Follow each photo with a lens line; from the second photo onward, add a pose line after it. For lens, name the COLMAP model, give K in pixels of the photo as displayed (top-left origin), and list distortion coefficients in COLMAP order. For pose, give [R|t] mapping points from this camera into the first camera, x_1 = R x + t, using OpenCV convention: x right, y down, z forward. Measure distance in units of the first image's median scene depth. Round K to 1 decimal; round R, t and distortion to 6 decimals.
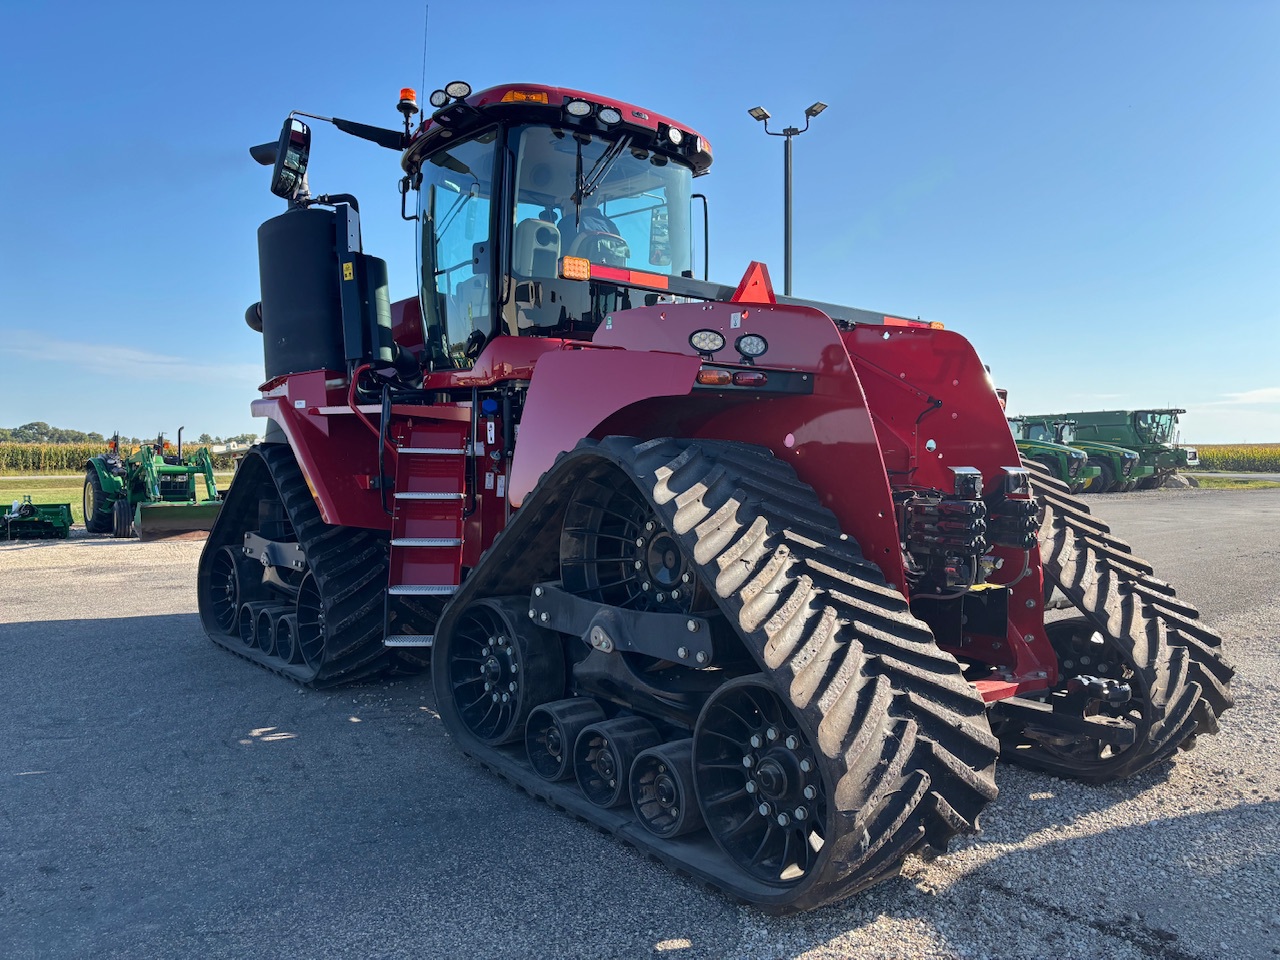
lens RADIAL K [[967.2, 0, 651.3], [0, 967.2, 472.0], [0, 0, 1]] dist [0.060227, -0.080668]
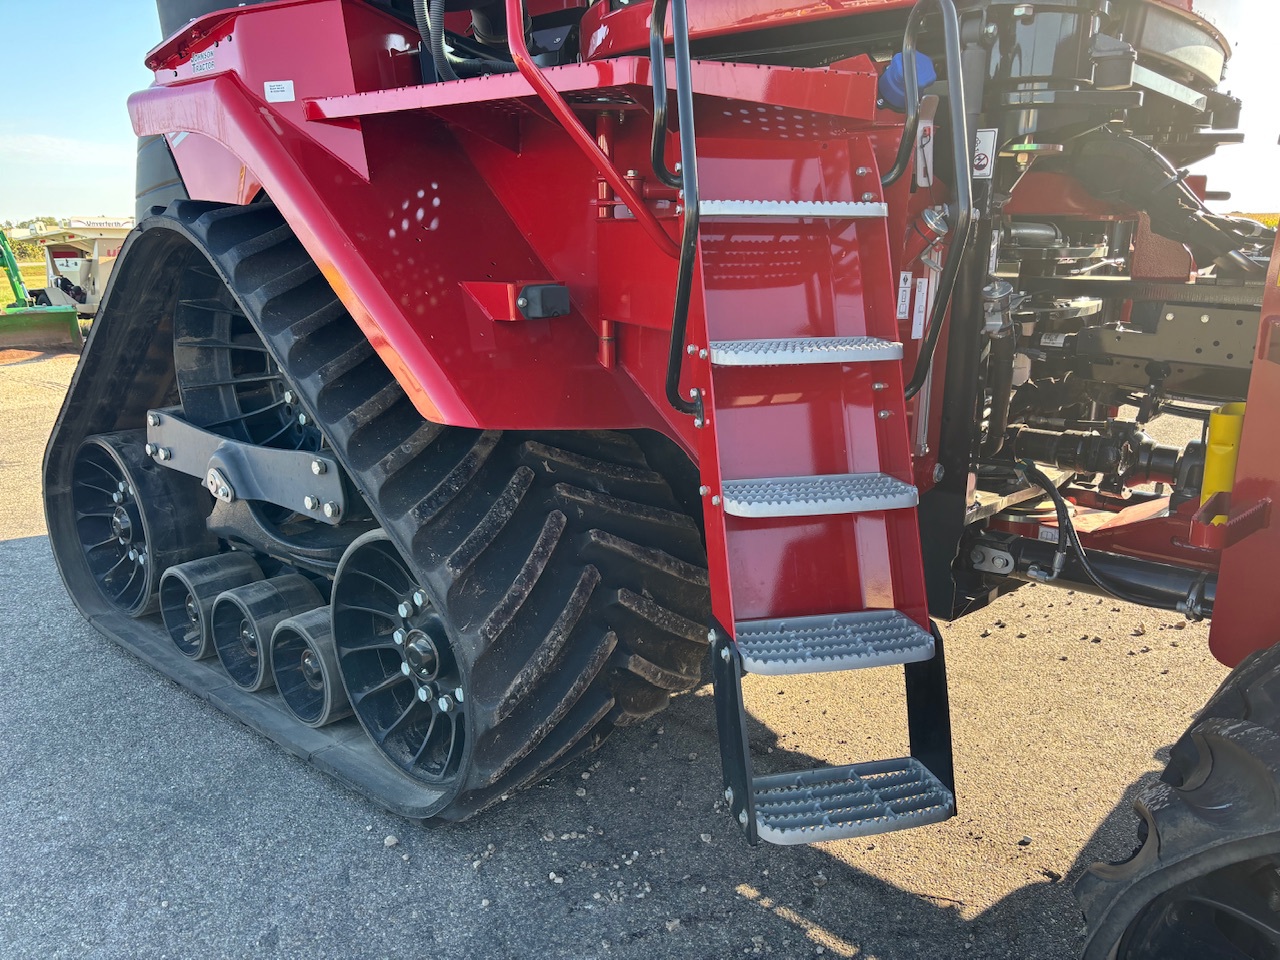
lens RADIAL K [[967.2, 0, 651.3], [0, 967.2, 472.0], [0, 0, 1]] dist [0.060227, -0.080668]
pose [[0.988502, -0.047039, 0.143705, -0.275771], [0.014656, 0.975711, 0.218570, -0.006354], [-0.150496, -0.213951, 0.965182, 0.572044]]
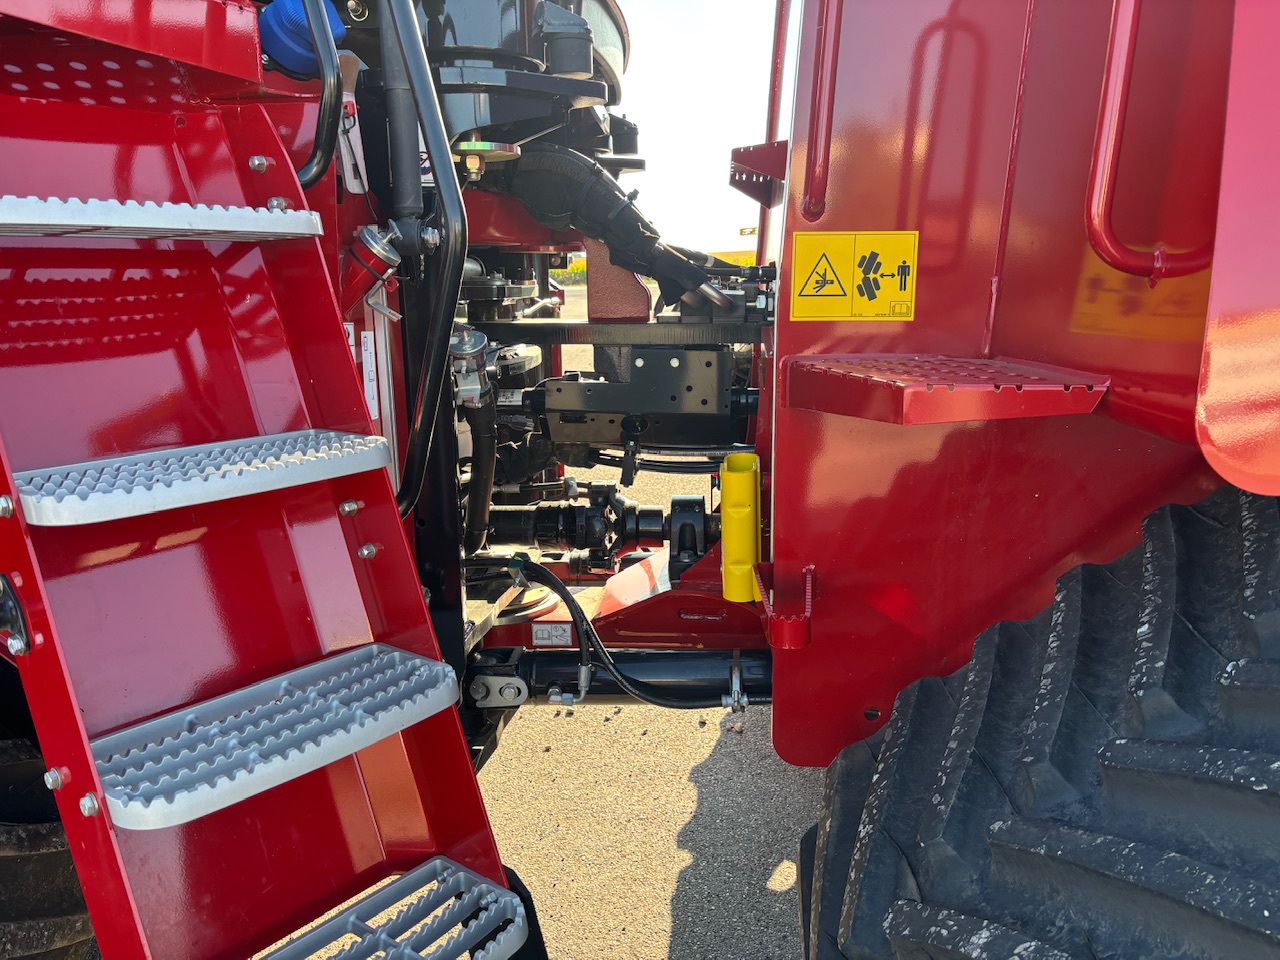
lens RADIAL K [[943.6, 0, 640.0], [0, 943.6, 480.0], [0, 0, 1]] dist [0.066233, -0.101020]
pose [[0.687593, -0.177655, 0.704027, -0.251457], [0.039845, 0.977377, 0.207717, -0.006334], [-0.725002, -0.114773, 0.679117, 0.690637]]
